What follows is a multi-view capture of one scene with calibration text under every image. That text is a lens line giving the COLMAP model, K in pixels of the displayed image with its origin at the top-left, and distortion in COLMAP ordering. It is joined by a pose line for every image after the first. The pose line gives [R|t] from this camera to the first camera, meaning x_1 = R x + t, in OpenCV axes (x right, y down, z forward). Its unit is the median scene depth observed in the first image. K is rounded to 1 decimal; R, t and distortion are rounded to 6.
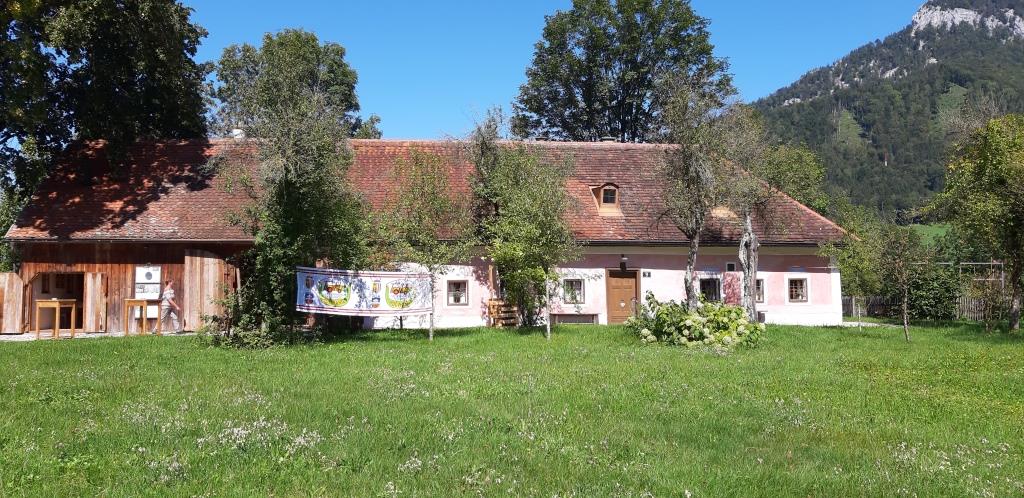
lens RADIAL K [[821.1, 0, 498.8], [0, 821.1, 241.3], [0, 0, 1]] dist [0.073117, -0.112679]
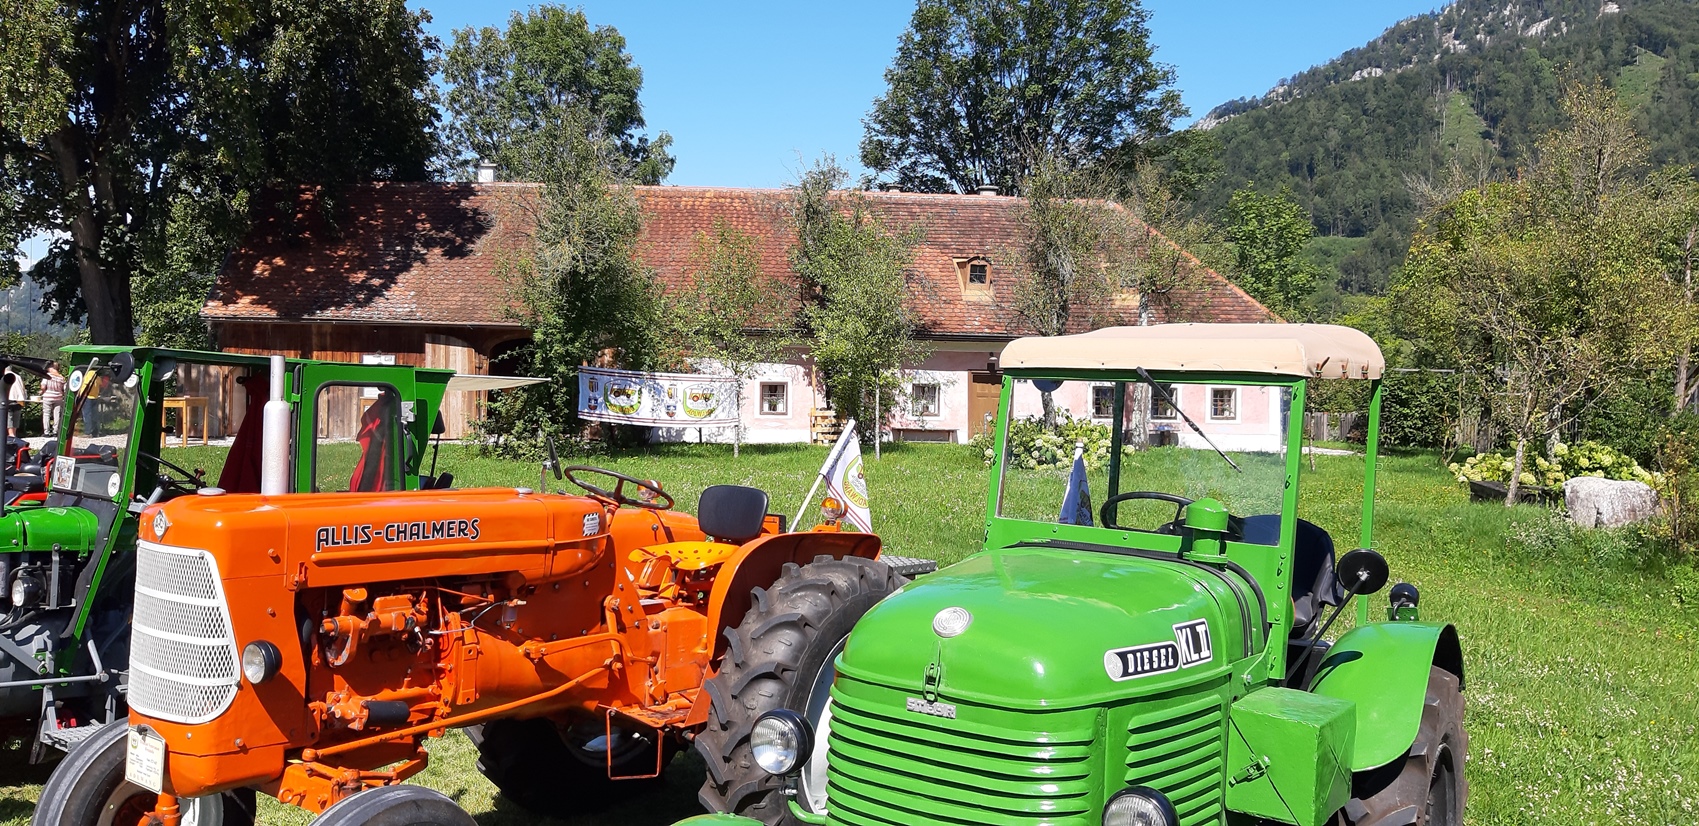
lens RADIAL K [[1362.4, 0, 837.3], [0, 1362.4, 420.8], [0, 0, 1]] dist [0.073117, -0.112679]
pose [[0.999559, 0.024029, -0.017441, 0.020080], [-0.022415, 0.995912, 0.087504, -0.018129], [0.019473, -0.087075, 0.996011, -0.172755]]
